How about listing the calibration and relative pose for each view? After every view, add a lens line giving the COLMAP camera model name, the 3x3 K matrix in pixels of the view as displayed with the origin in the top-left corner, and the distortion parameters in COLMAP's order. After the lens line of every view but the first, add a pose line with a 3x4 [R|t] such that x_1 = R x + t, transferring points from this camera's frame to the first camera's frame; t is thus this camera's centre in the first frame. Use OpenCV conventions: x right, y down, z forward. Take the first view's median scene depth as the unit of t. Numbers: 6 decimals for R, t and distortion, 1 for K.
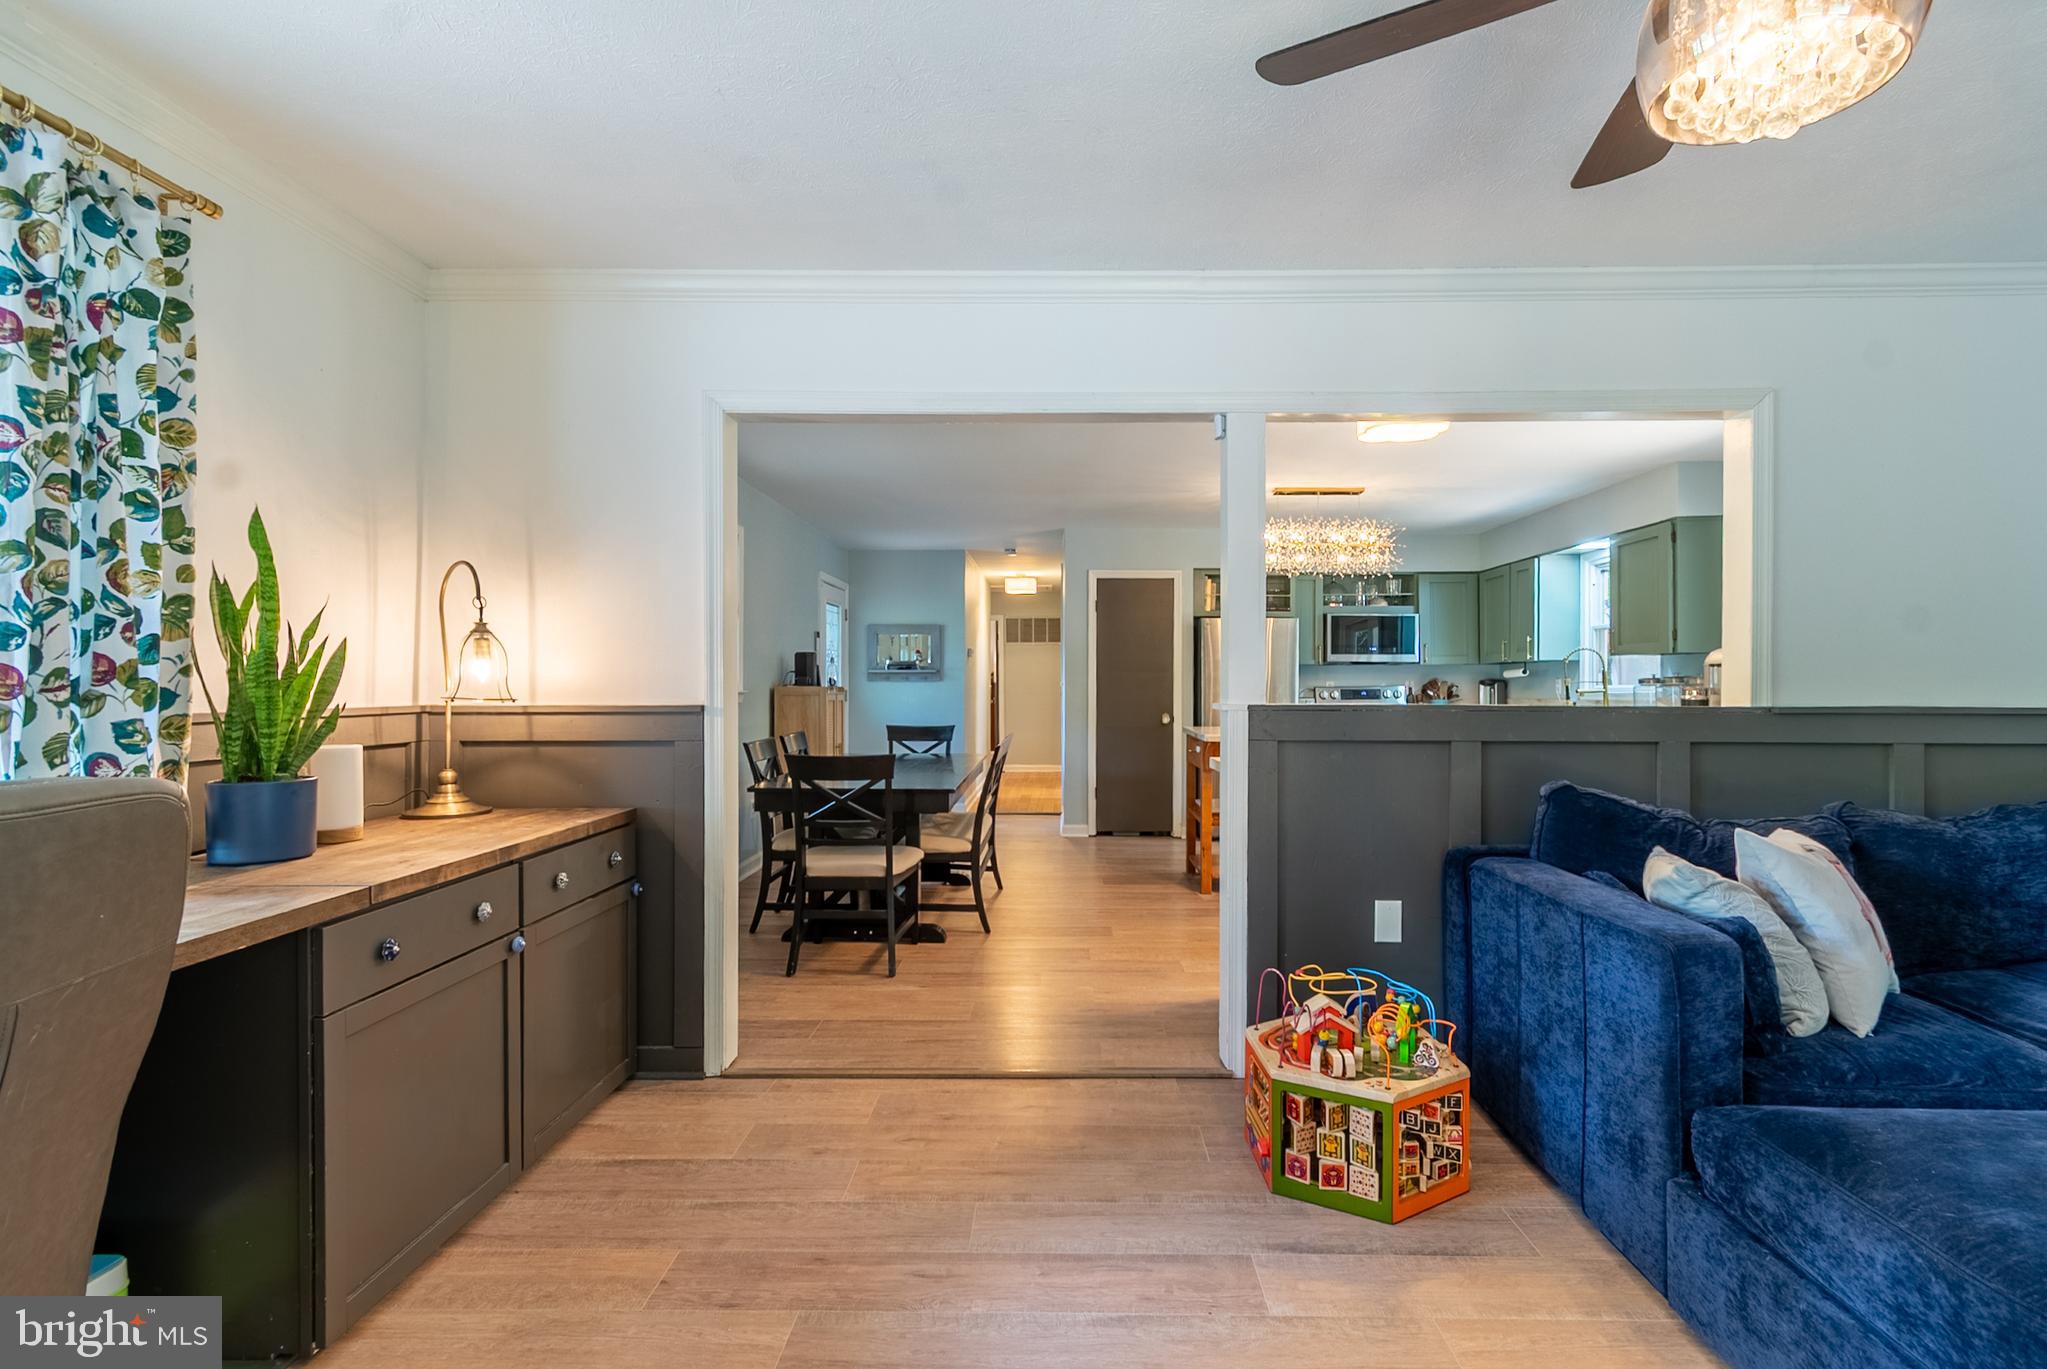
lens RADIAL K [[967.2, 0, 1069.7], [0, 967.2, 680.3], [0, 0, 1]] dist [0.009822, 0.001152]
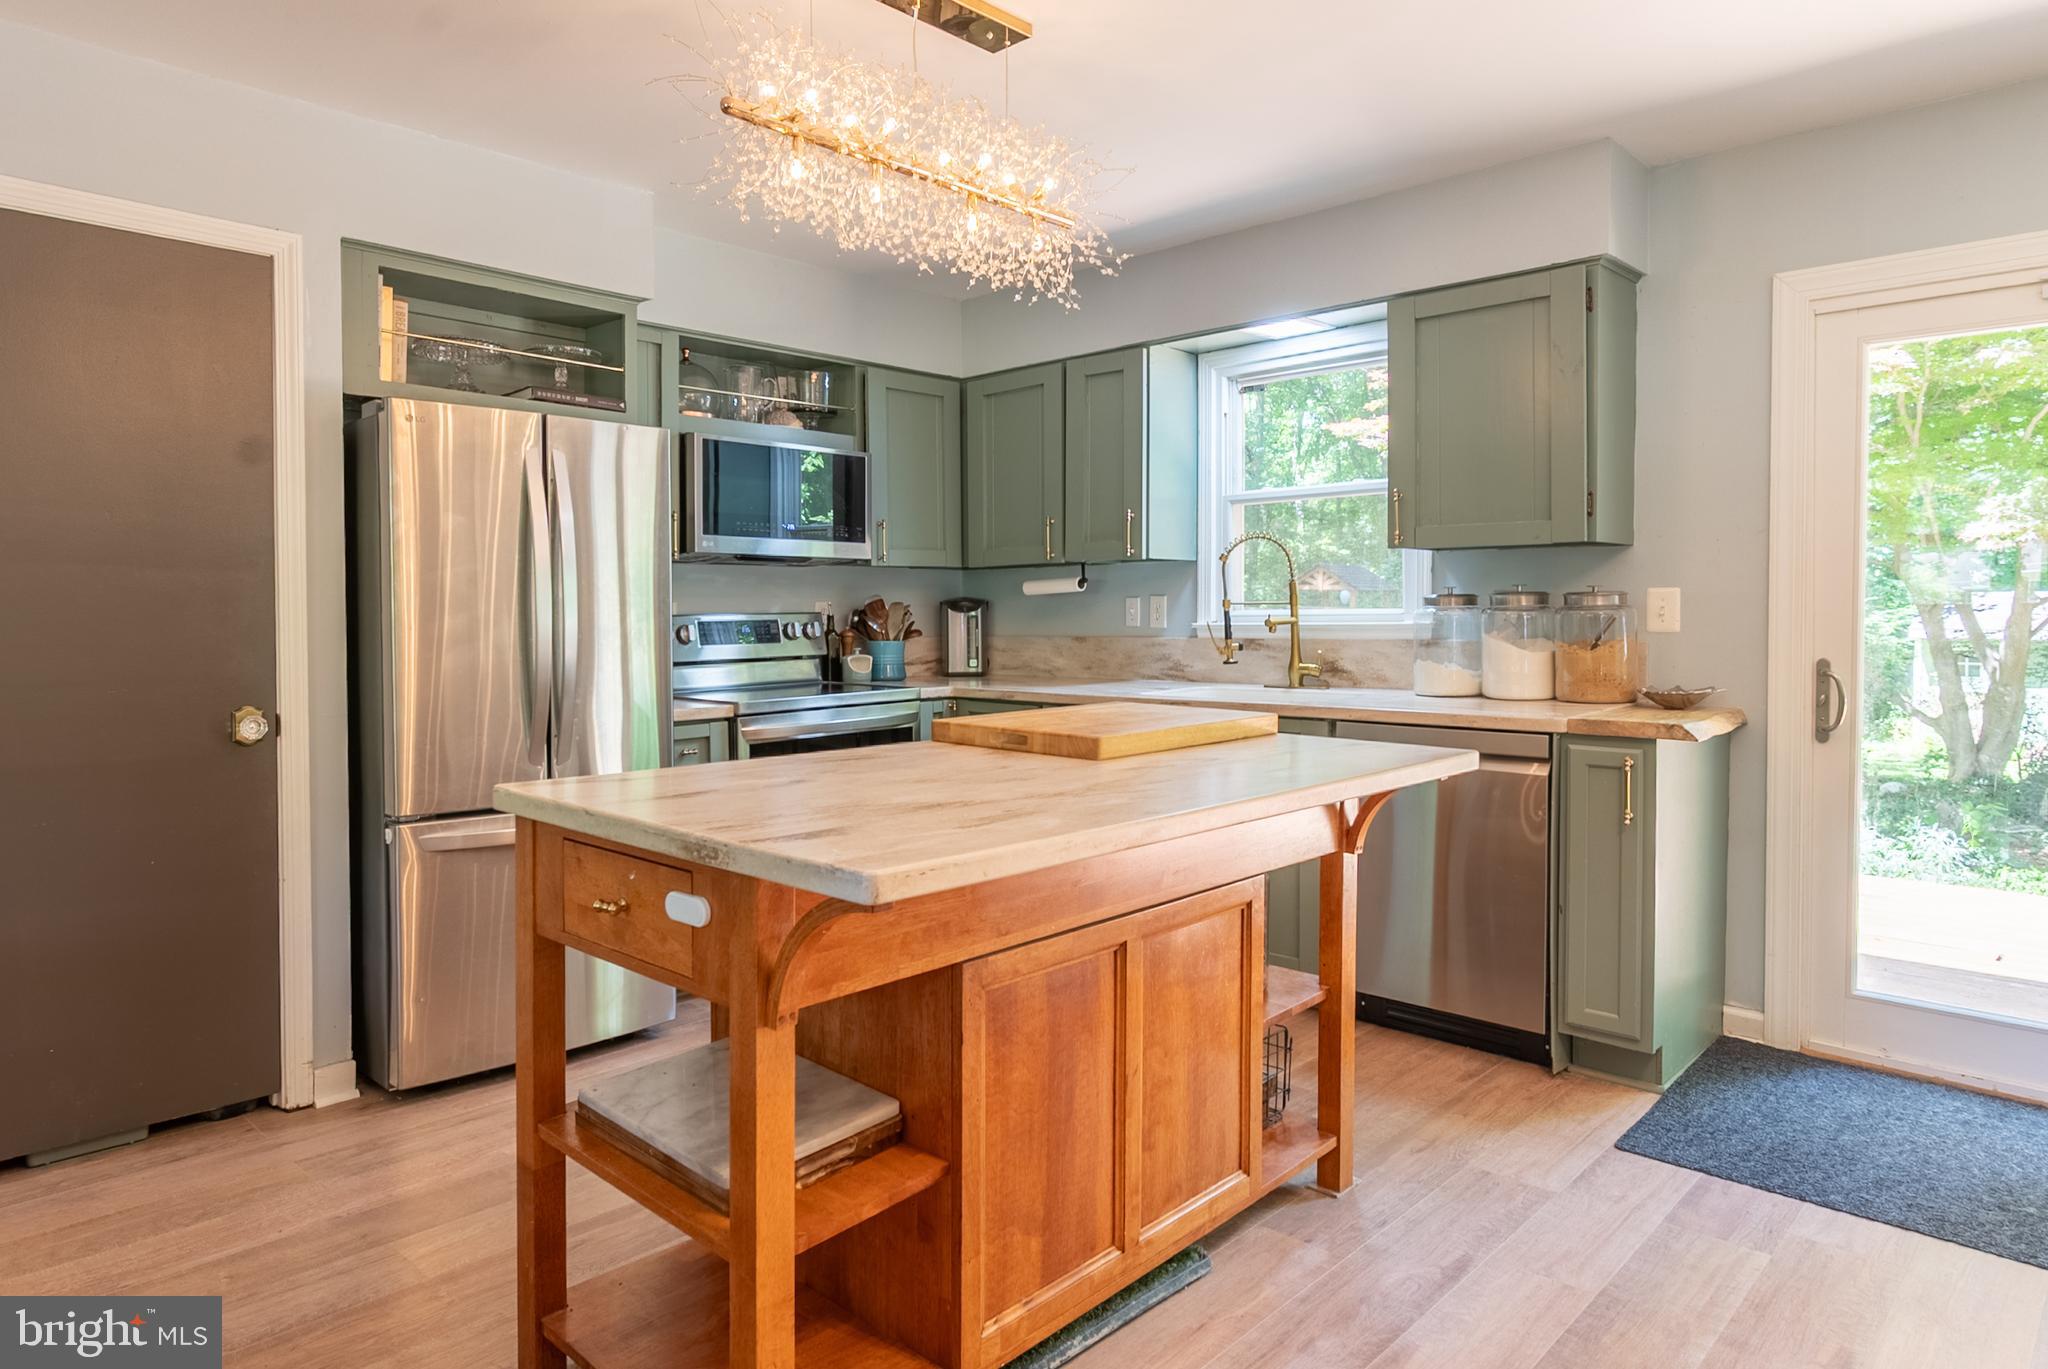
lens RADIAL K [[1281.8, 0, 1020.6], [0, 1281.8, 638.2], [0, 0, 1]] dist [0.005733, 0.000005]
pose [[0.685394, -0.017505, 0.727962, -0.026099], [-0.001282, 0.999680, 0.025247, 0.002626], [-0.728171, -0.018237, 0.685153, 0.557775]]
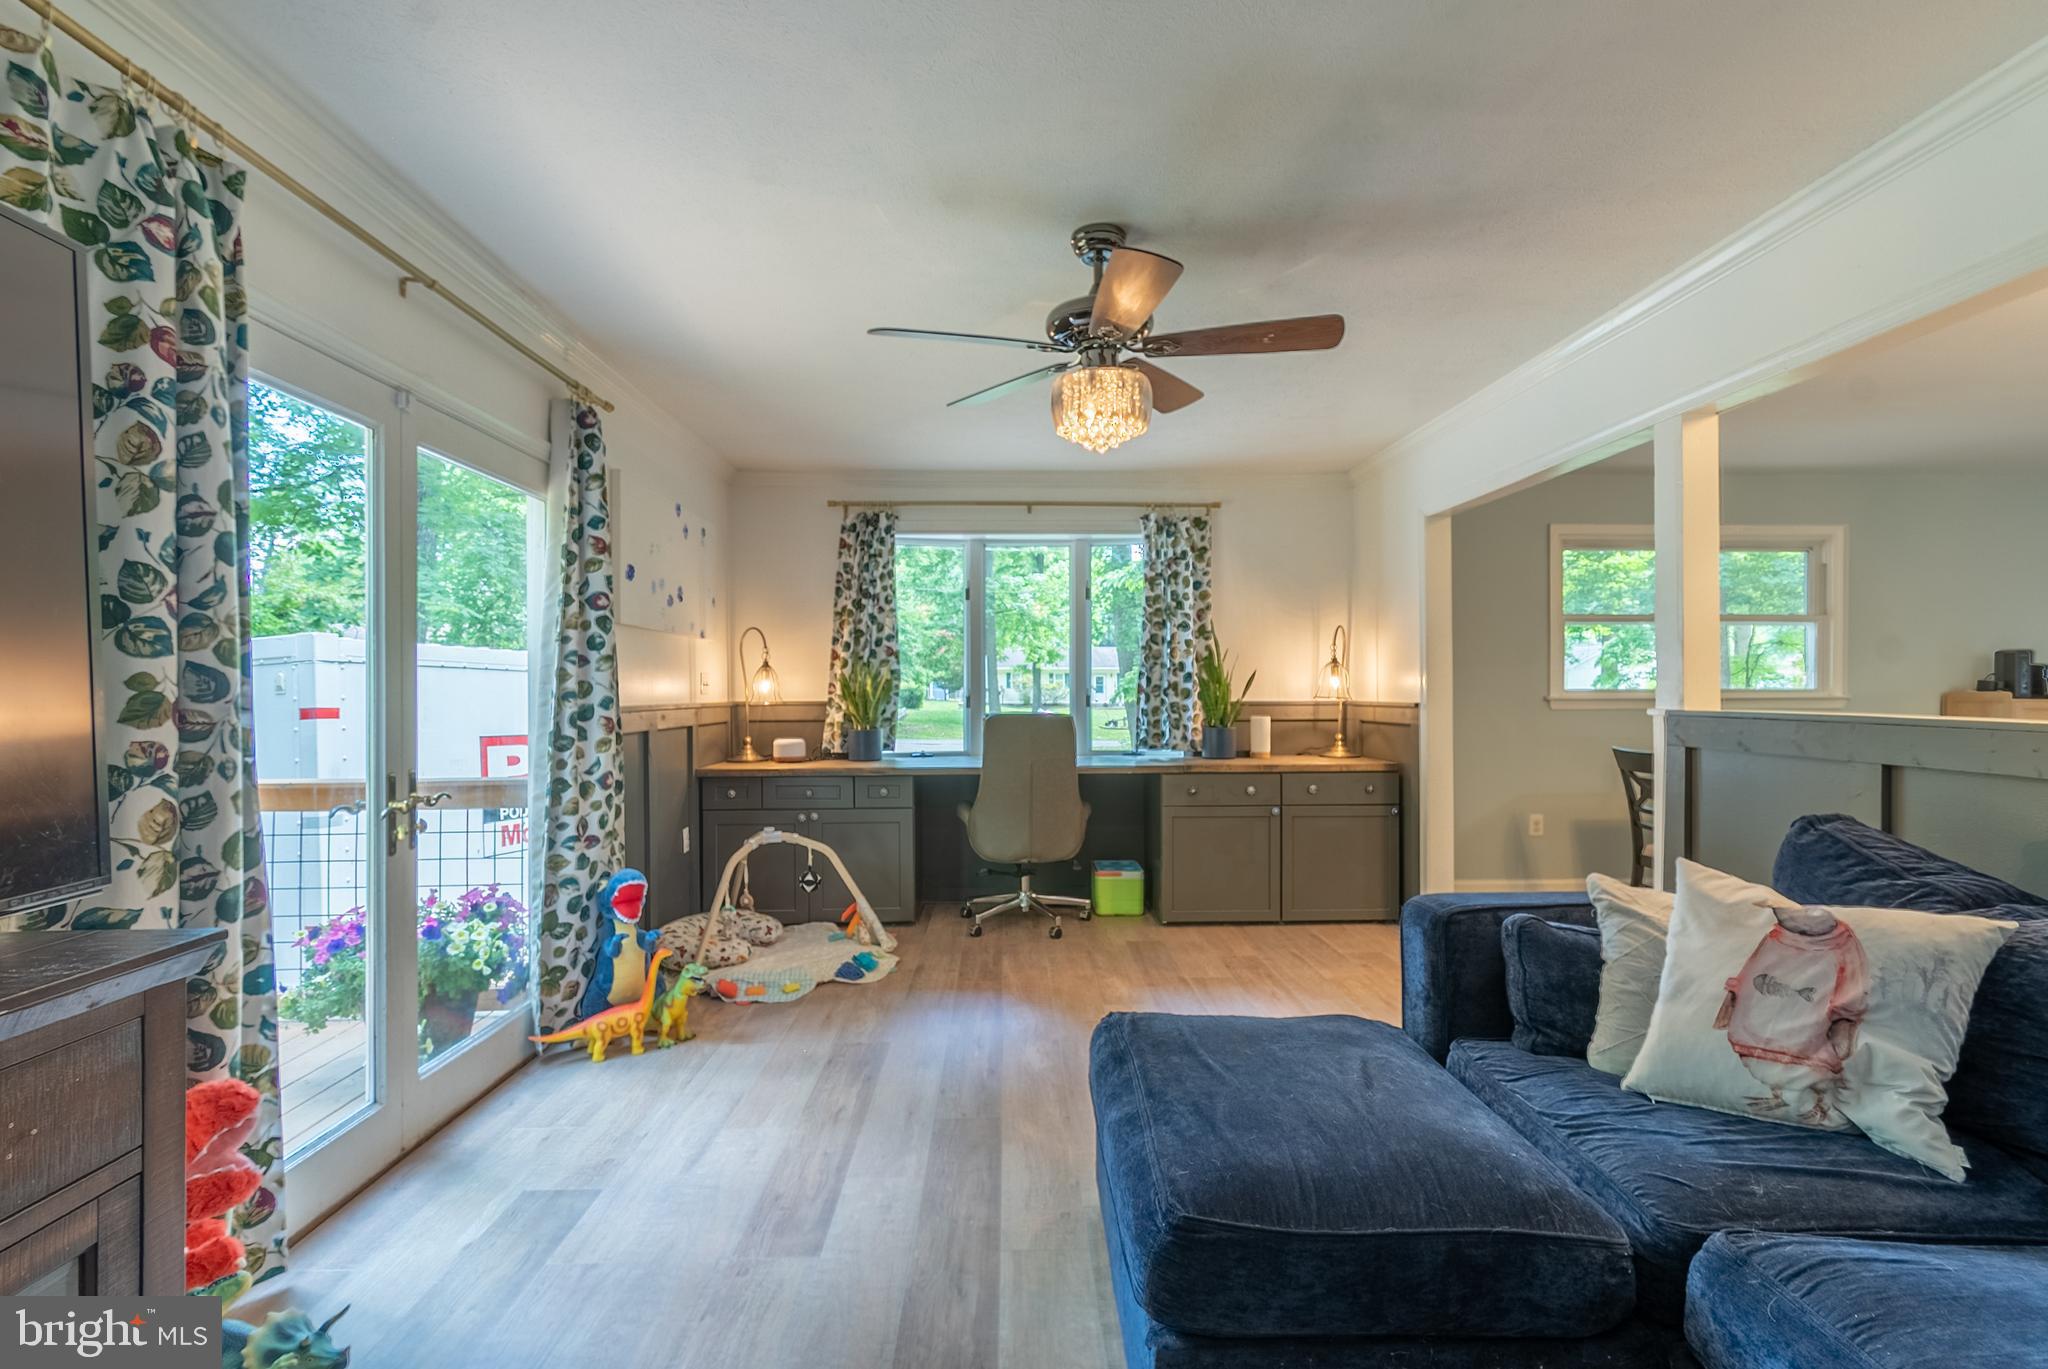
lens RADIAL K [[967.7, 0, 1025.5], [0, 967.7, 696.2], [0, 0, 1]] dist [0.009822, 0.001152]
pose [[0.022471, 0.006201, -0.999728, 0.467767], [0.005511, 0.999965, 0.006326, 0.000454], [0.999732, -0.005652, 0.022436, 0.121842]]
